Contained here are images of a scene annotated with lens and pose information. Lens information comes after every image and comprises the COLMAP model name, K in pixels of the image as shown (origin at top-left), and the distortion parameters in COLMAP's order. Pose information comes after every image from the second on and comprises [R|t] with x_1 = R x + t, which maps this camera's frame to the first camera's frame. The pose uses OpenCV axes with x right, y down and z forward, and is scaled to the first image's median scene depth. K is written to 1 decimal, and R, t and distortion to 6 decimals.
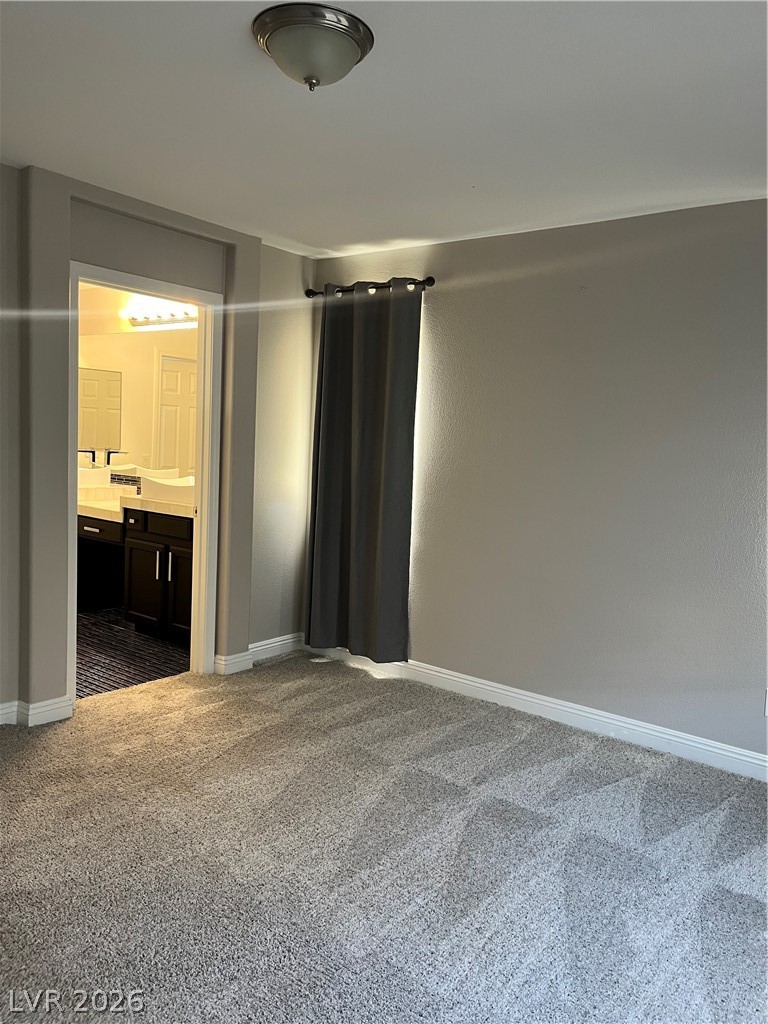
lens RADIAL K [[786.9, 0, 386.9], [0, 786.9, 519.2], [0, 0, 1]] dist [0.047939, -0.063116]
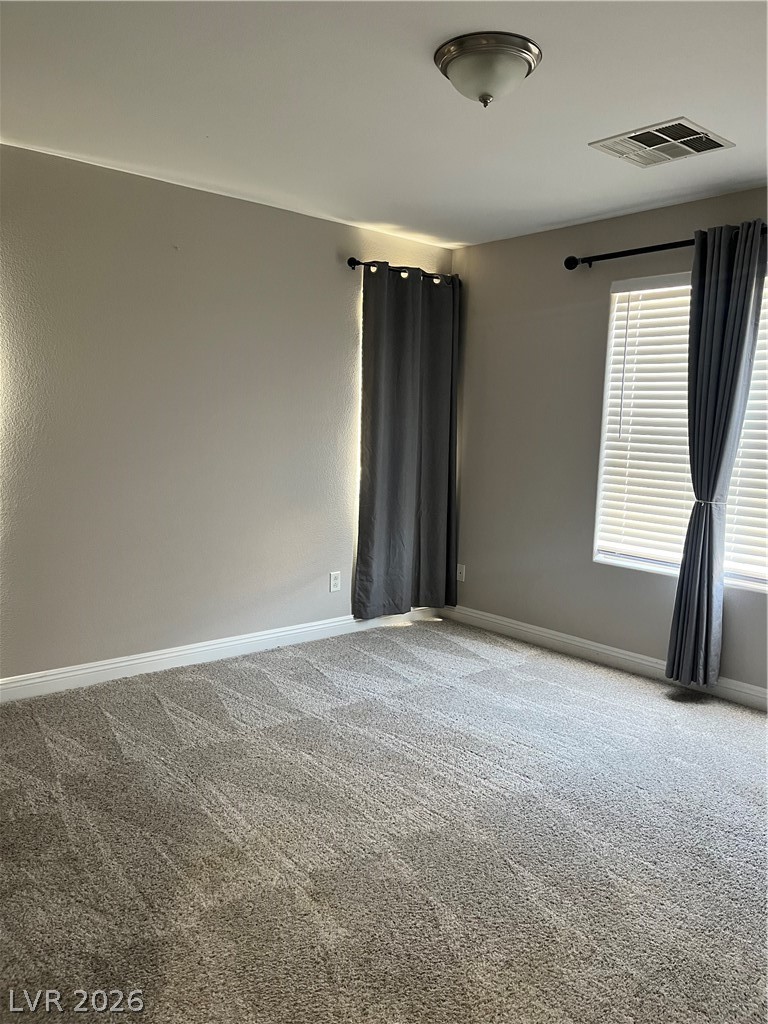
lens RADIAL K [[786.9, 0, 386.9], [0, 786.9, 519.2], [0, 0, 1]] dist [0.047939, -0.063116]
pose [[0.184983, -0.168938, 0.968112, -0.836799], [0.079293, 0.984467, 0.156641, -0.094861], [-0.979538, 0.047789, 0.195505, 0.599110]]
